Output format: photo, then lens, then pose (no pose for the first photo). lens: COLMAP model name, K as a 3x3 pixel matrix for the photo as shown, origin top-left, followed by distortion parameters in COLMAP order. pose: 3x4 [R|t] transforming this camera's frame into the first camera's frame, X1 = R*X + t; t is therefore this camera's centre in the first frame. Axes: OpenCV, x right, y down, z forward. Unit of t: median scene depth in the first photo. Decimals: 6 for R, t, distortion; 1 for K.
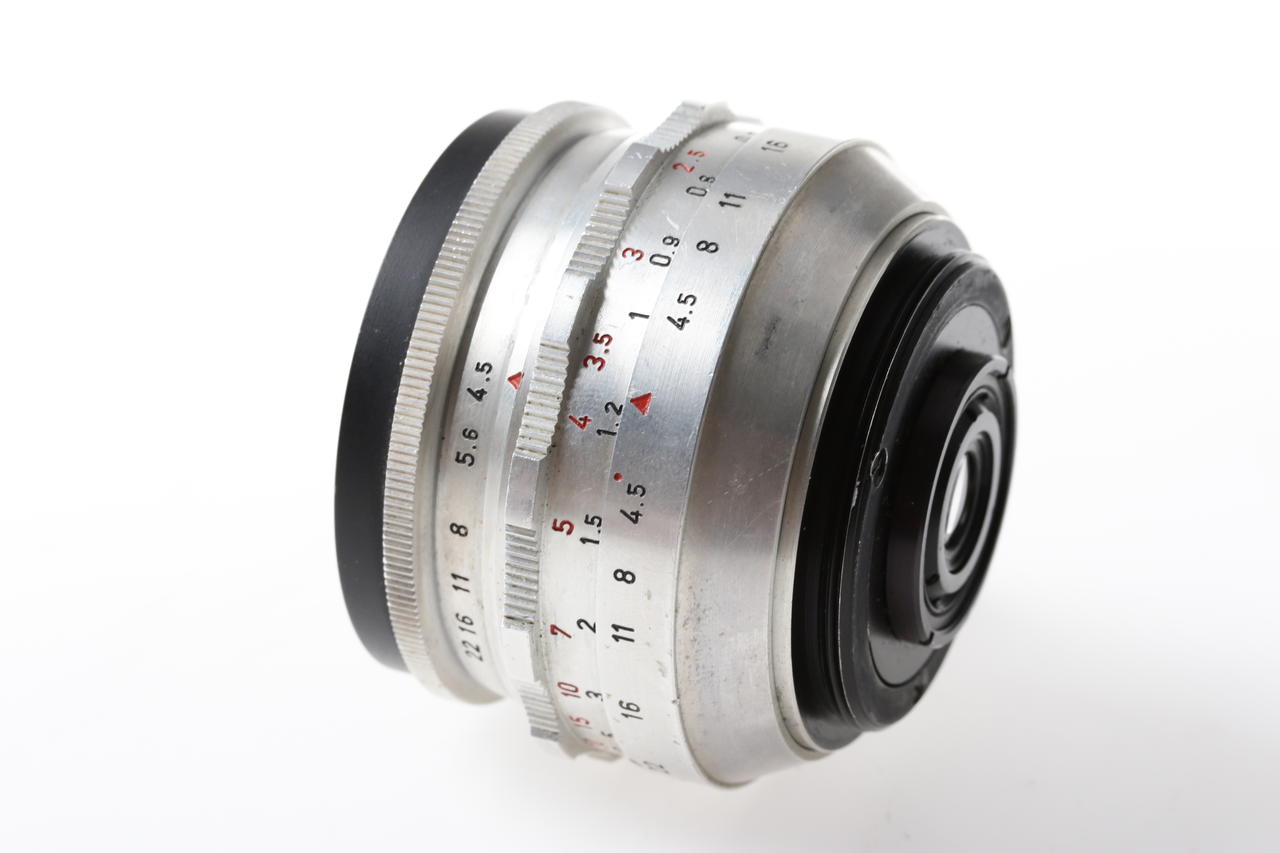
lens RADIAL K [[4250.9, 0, 640.0], [0, 4250.9, 426.5], [0, 0, 1]] dist [-0.029166, 0.196665]
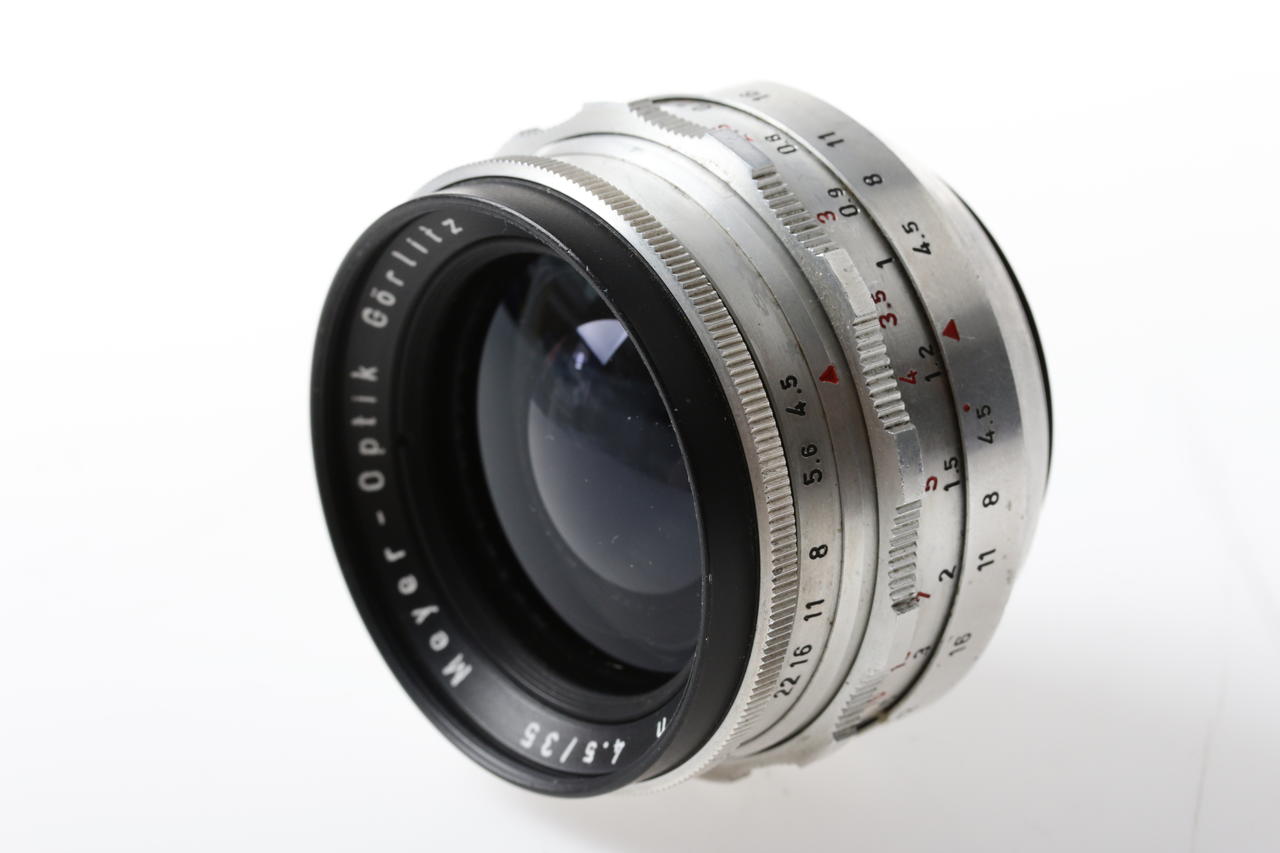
lens RADIAL K [[4250.9, 0, 640.0], [0, 4250.9, 426.5], [0, 0, 1]] dist [-0.029166, 0.196665]
pose [[0.428165, -0.373219, 0.823032, -0.846377], [0.400024, 0.894924, 0.197716, -0.208609], [-0.810343, 0.244577, 0.532472, 0.523531]]
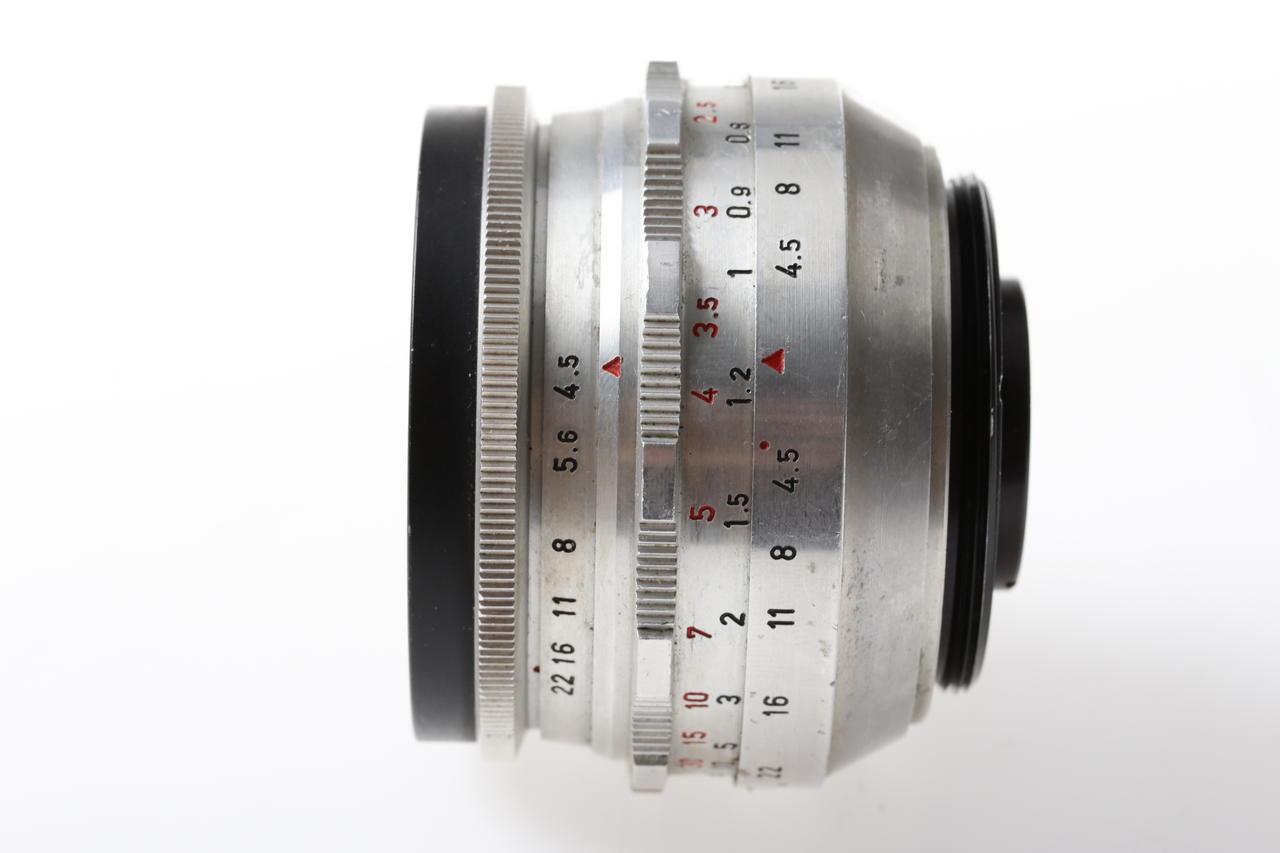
lens RADIAL K [[4250.9, 0, 640.0], [0, 4250.9, 426.5], [0, 0, 1]] dist [-0.029166, 0.196665]
pose [[0.918156, -0.167773, 0.358946, -0.351868], [0.187518, 0.982044, -0.020644, 0.021384], [-0.349038, 0.086263, 0.933130, 0.152332]]
